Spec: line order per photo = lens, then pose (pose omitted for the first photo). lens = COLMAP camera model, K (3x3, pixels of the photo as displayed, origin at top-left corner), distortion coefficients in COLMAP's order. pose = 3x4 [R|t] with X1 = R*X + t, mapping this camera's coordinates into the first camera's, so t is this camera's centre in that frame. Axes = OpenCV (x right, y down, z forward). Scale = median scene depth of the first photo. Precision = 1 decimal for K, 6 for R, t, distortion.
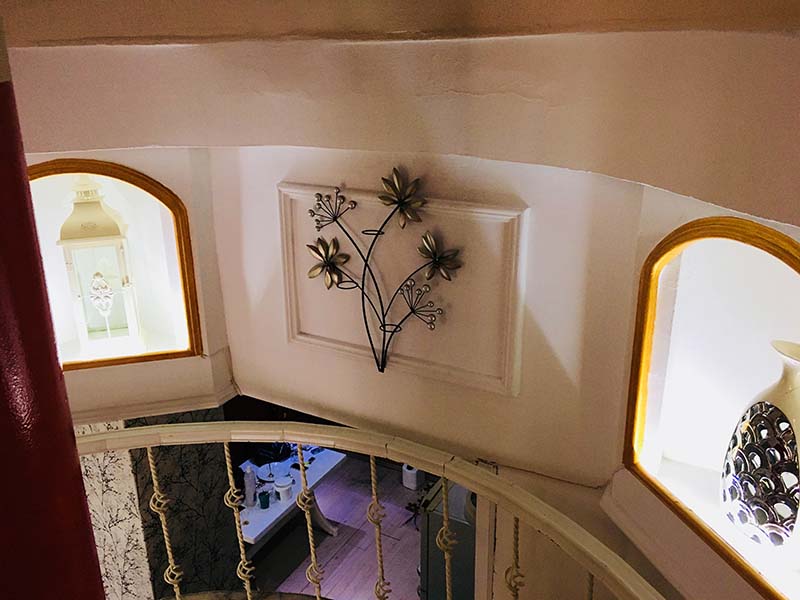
lens RADIAL K [[684.9, 0, 400.7], [0, 684.9, 300.2], [0, 0, 1]] dist [0.008061, 0.001709]
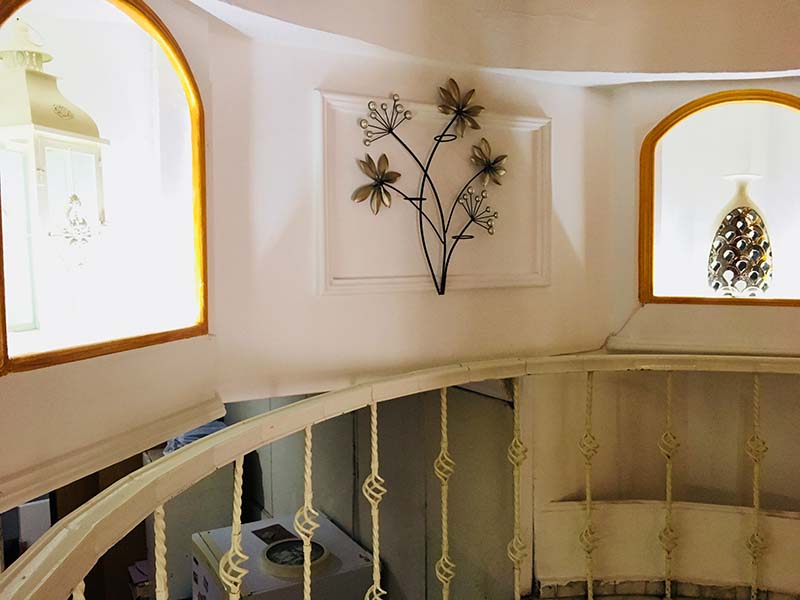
lens RADIAL K [[684.9, 0, 399.8], [0, 684.9, 300.3], [0, 0, 1]] dist [0.008061, 0.001709]
pose [[0.518752, -0.053641, 0.853240, -0.914671], [0.294449, 0.948178, -0.119409, 0.219913], [-0.802618, 0.313180, 0.507663, 0.600987]]
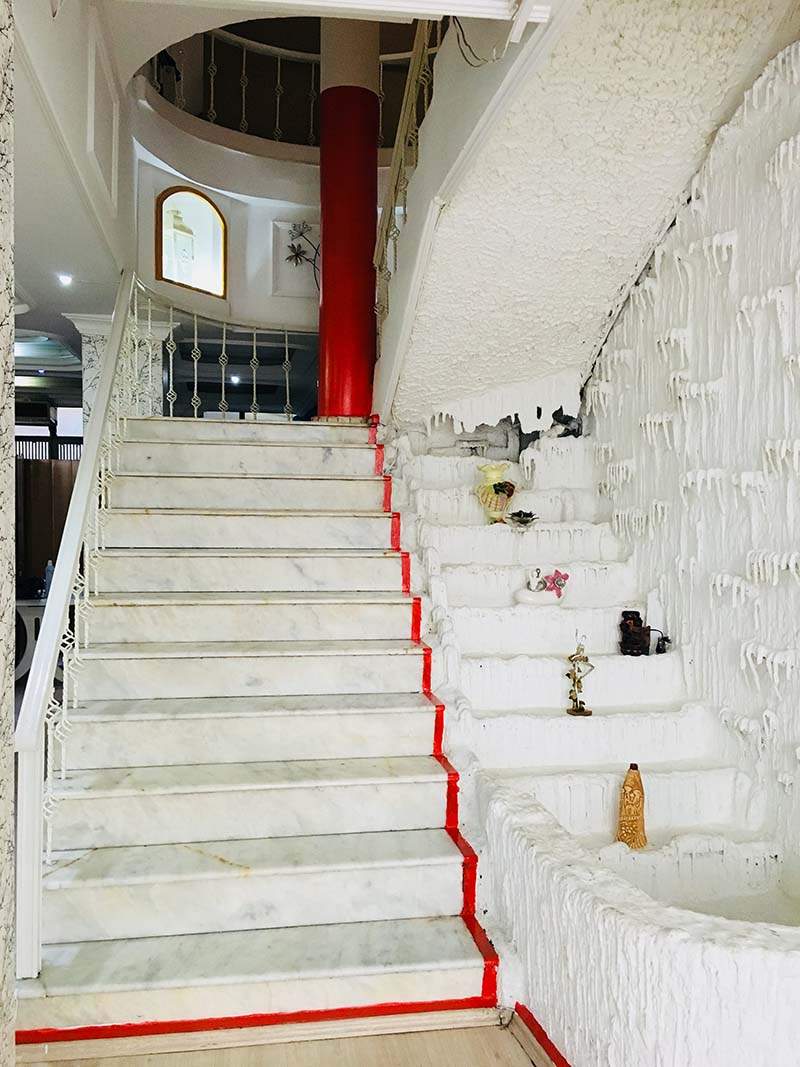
lens RADIAL K [[913.4, 0, 398.8], [0, 913.4, 531.0], [0, 0, 1]] dist [0.008061, 0.001709]
pose [[0.760845, 0.003293, 0.648925, -1.974139], [0.203365, 0.948404, -0.243253, 1.773372], [-0.616244, 0.317047, 0.720919, -1.242188]]
